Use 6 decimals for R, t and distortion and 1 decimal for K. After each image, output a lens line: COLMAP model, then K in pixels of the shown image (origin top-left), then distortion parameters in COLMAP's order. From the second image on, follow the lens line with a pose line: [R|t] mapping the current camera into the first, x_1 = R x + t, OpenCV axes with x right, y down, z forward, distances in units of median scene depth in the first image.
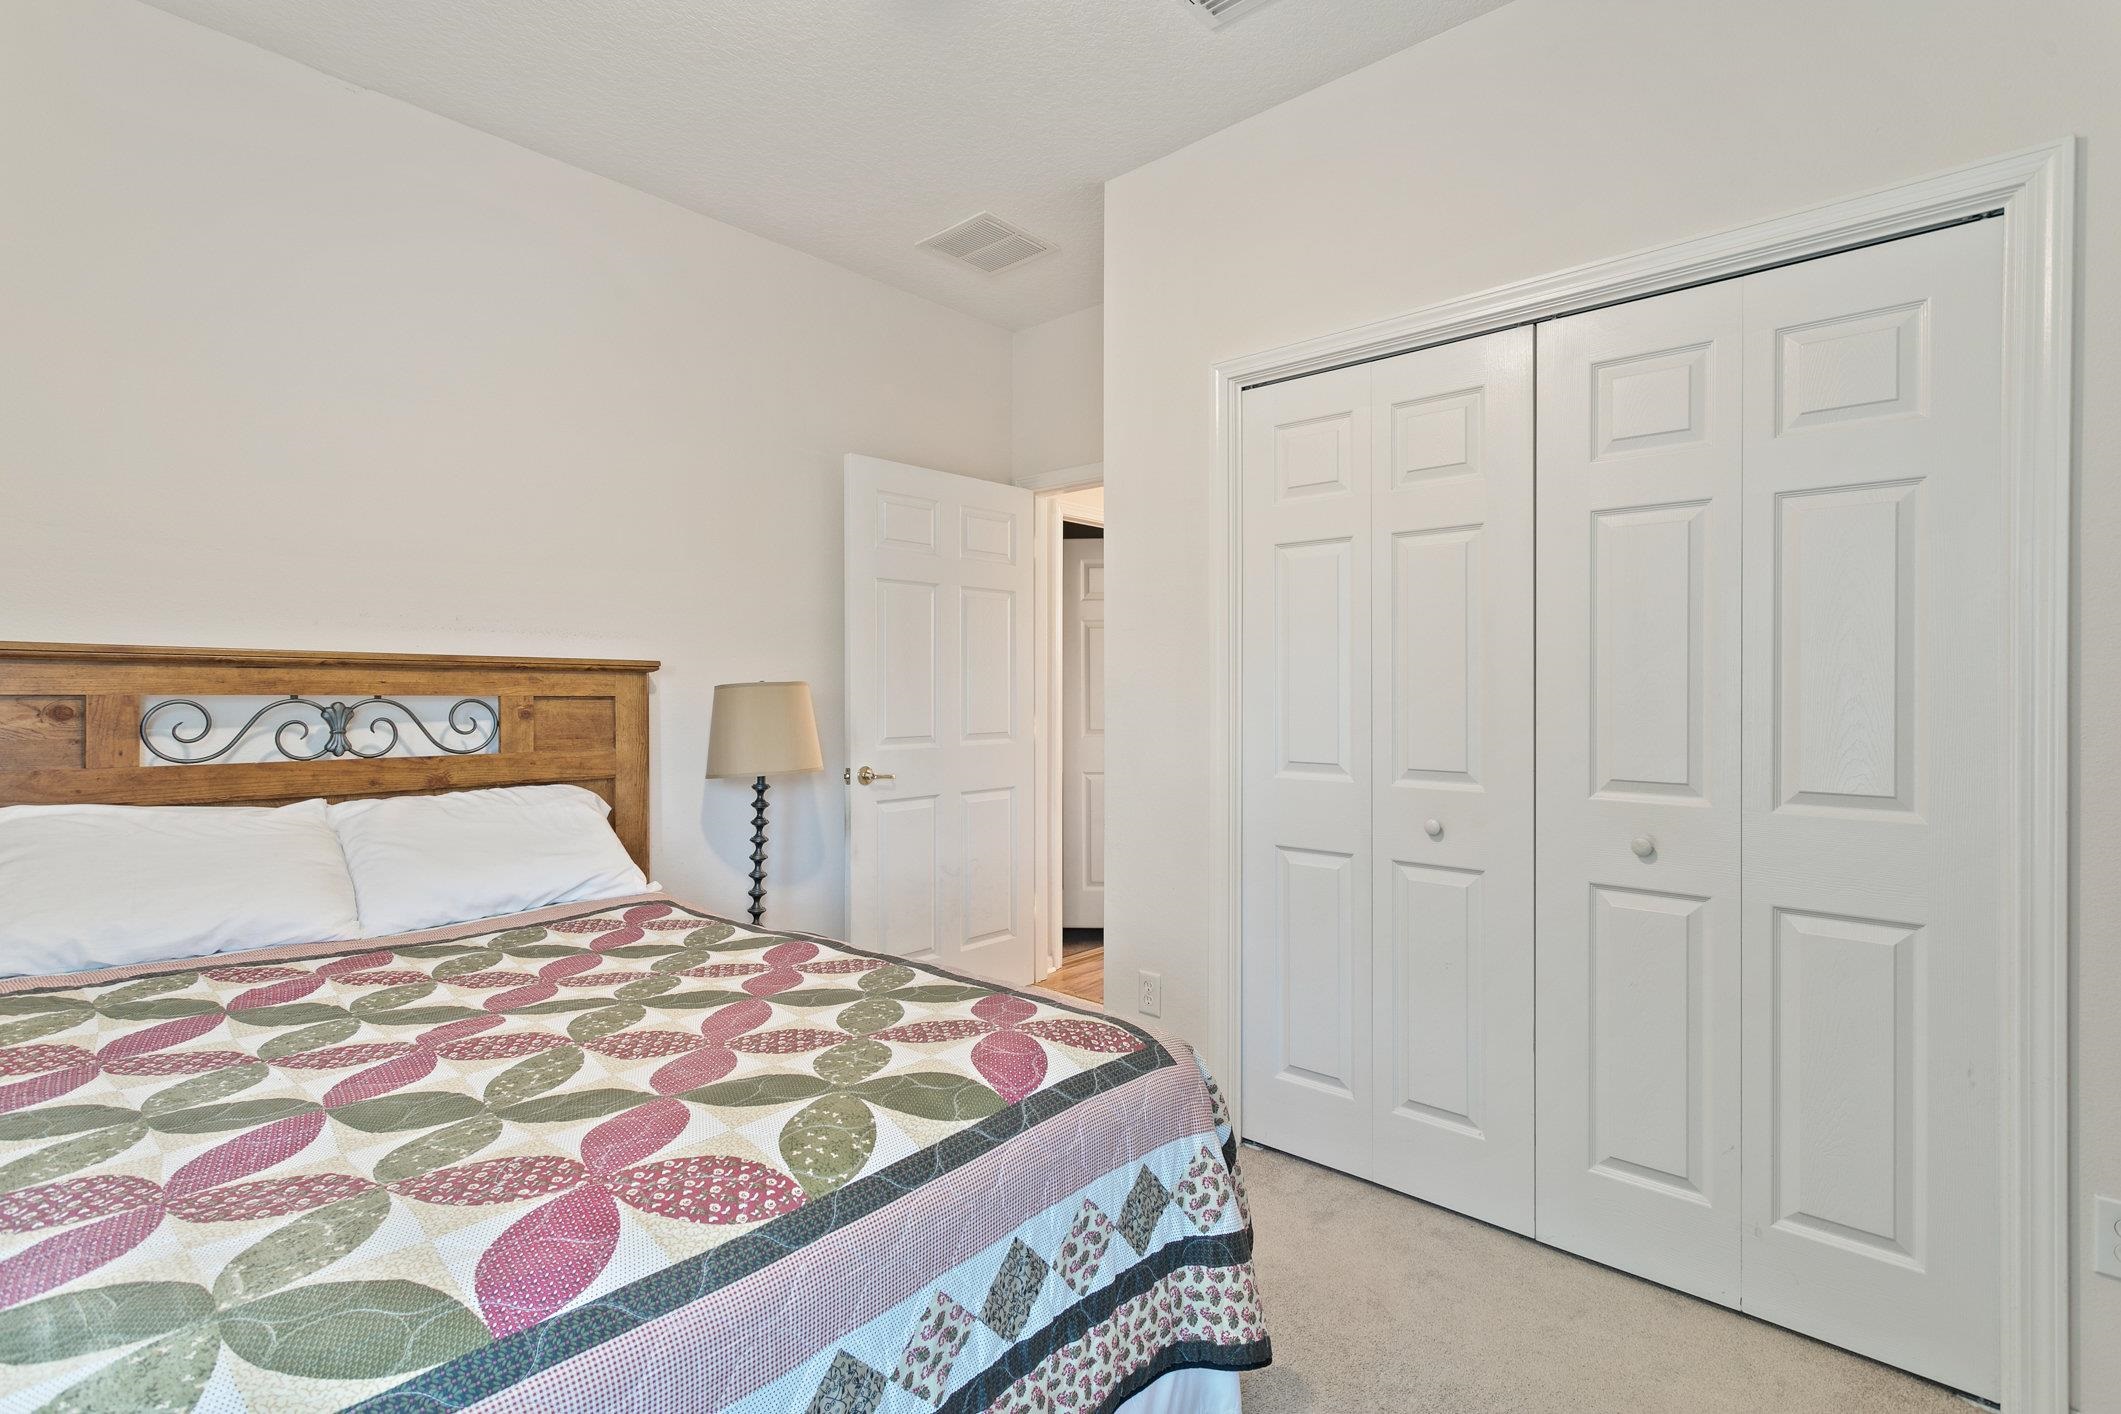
lens RADIAL K [[1008.6, 0, 1054.0], [0, 1008.6, 684.5], [0, 0, 1]] dist [0.001700, 0.000292]
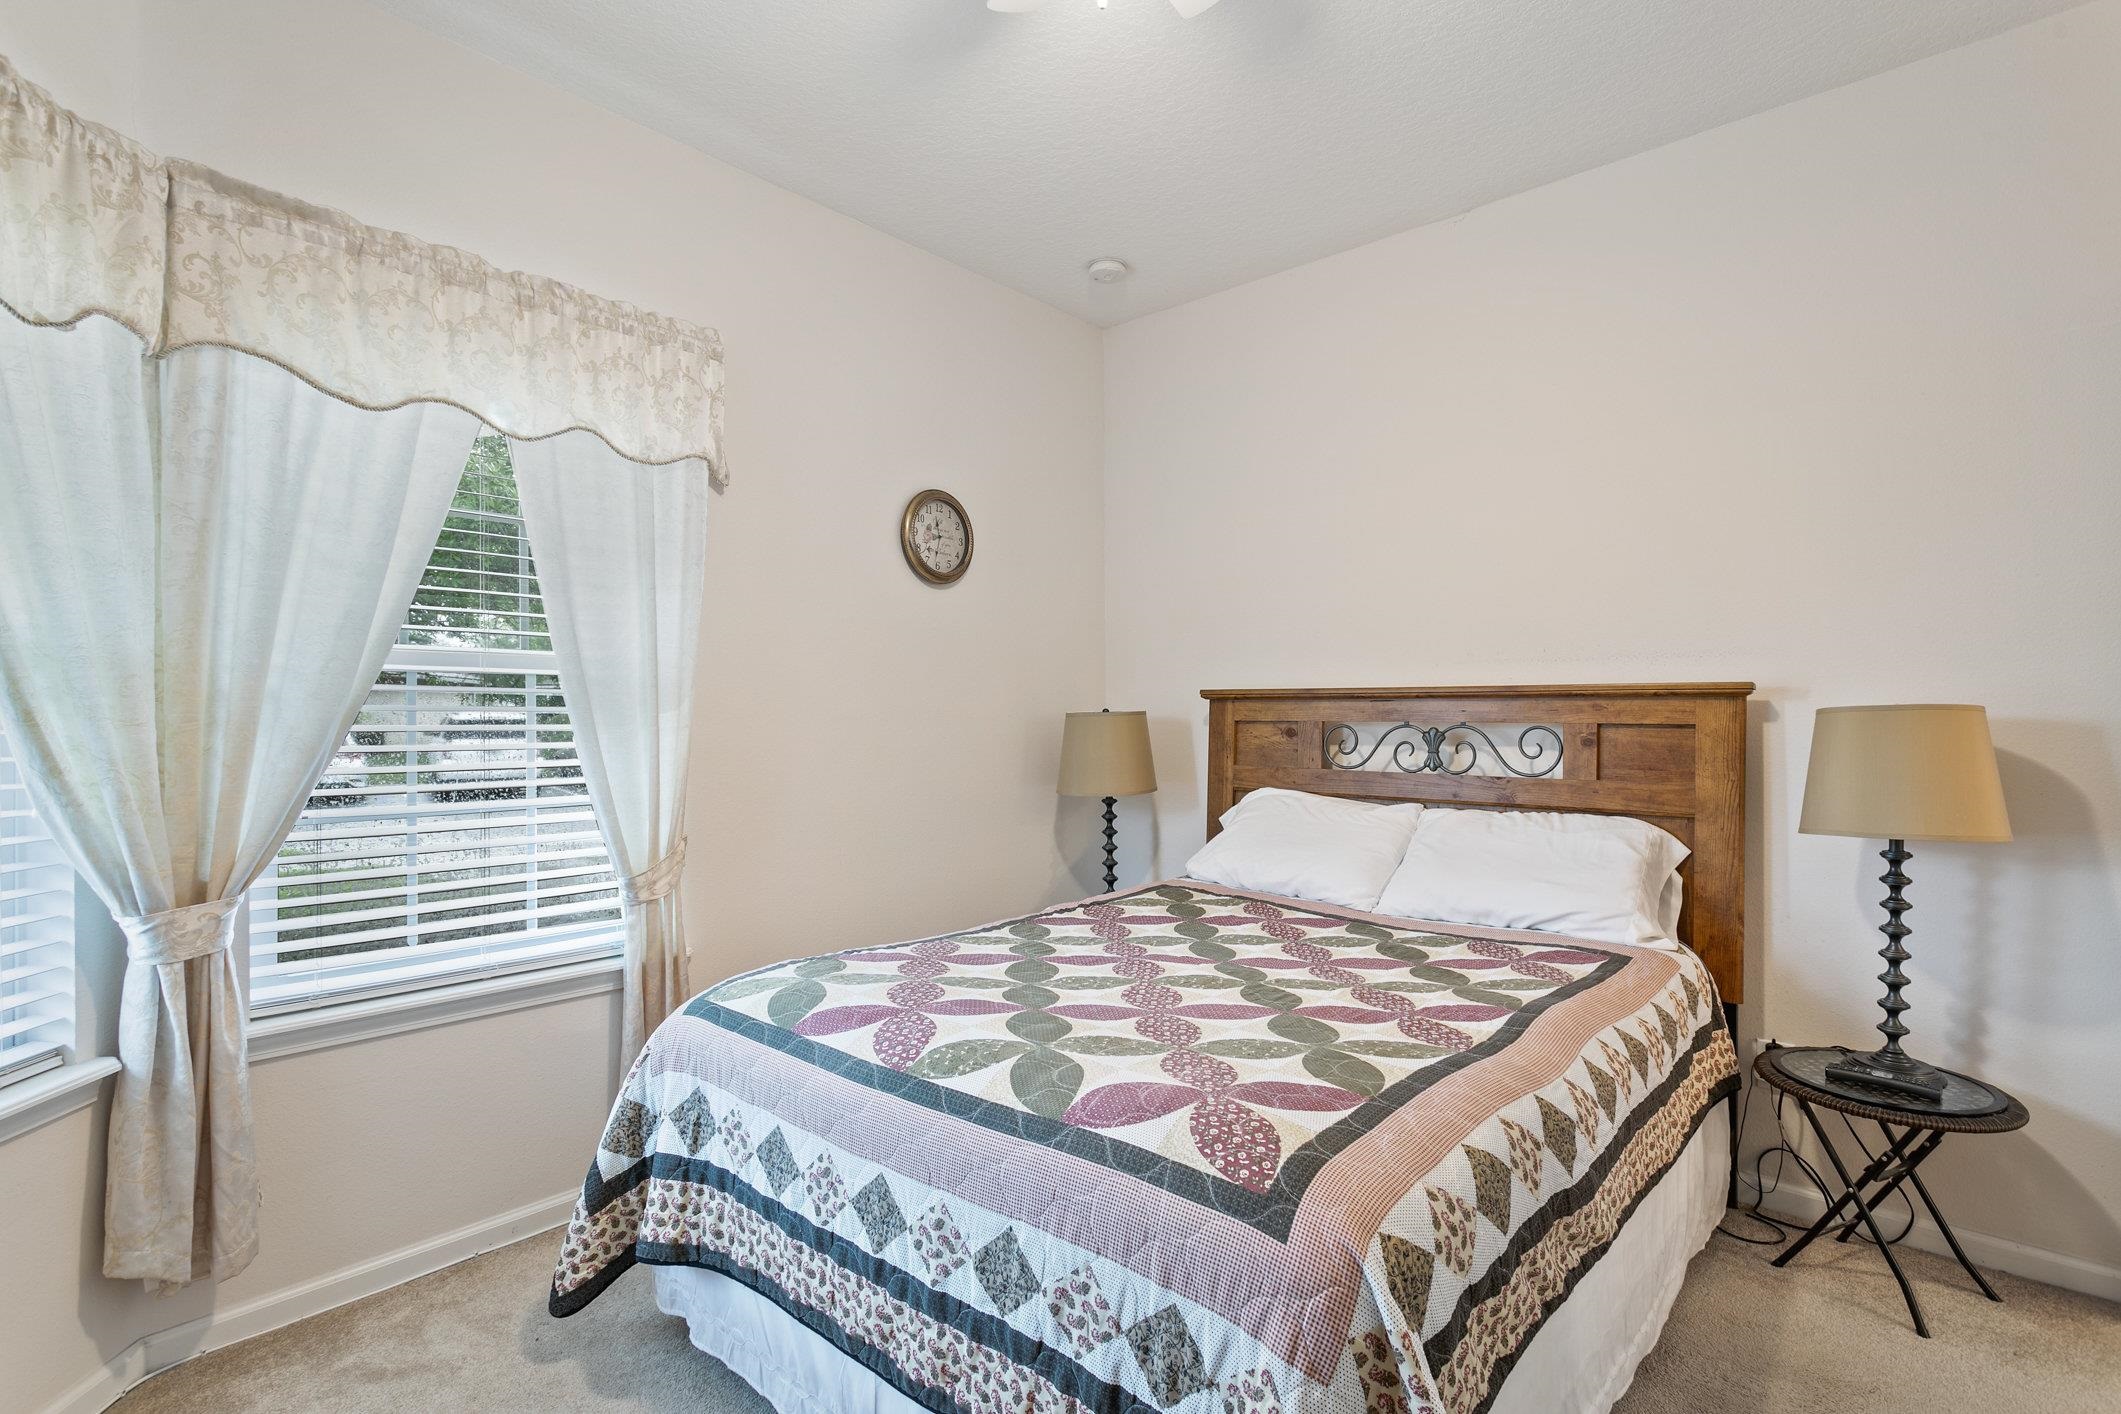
lens RADIAL K [[1011.5, 0, 1055.0], [0, 1011.5, 721.4], [0, 0, 1]] dist [0.000380, 0.000216]
pose [[0.002803, 0.002100, -0.999994, 0.556509], [0.007021, 0.999973, 0.002120, 0.004369], [0.999971, -0.007027, 0.002788, 0.561524]]
